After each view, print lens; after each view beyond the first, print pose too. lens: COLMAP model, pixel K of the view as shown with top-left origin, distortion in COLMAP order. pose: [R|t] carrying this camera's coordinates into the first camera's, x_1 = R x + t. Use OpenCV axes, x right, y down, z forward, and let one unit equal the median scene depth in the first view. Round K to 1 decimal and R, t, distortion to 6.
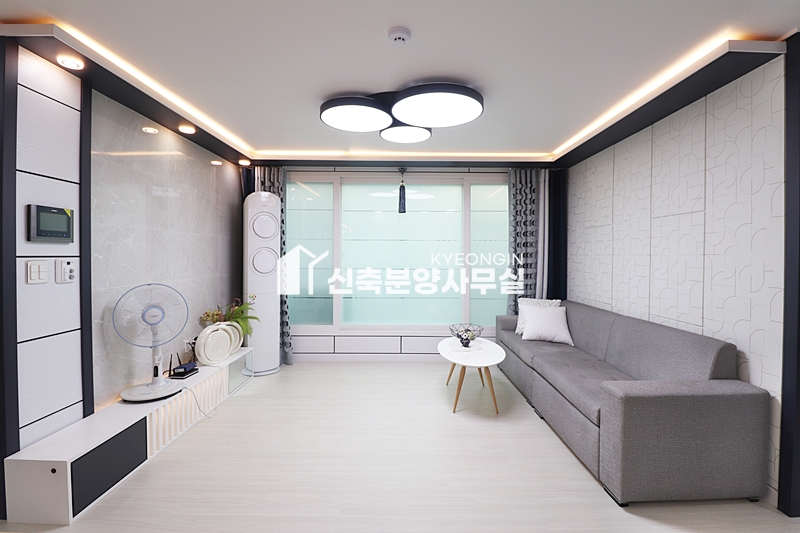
lens RADIAL K [[370.4, 0, 401.5], [0, 370.4, 261.1], [0, 0, 1]] dist [0.003184, -0.012557]
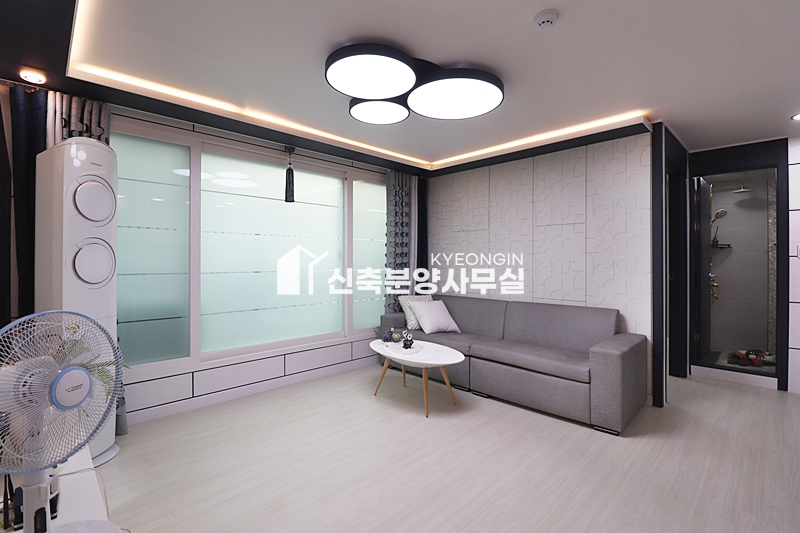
lens RADIAL K [[370.4, 0, 401.5], [0, 370.4, 261.1], [0, 0, 1]] dist [0.003184, -0.012557]
pose [[0.709638, -0.006955, 0.704532, -0.410773], [0.013411, 0.999903, -0.003638, 0.005881], [-0.704439, 0.012030, 0.709663, 0.257713]]
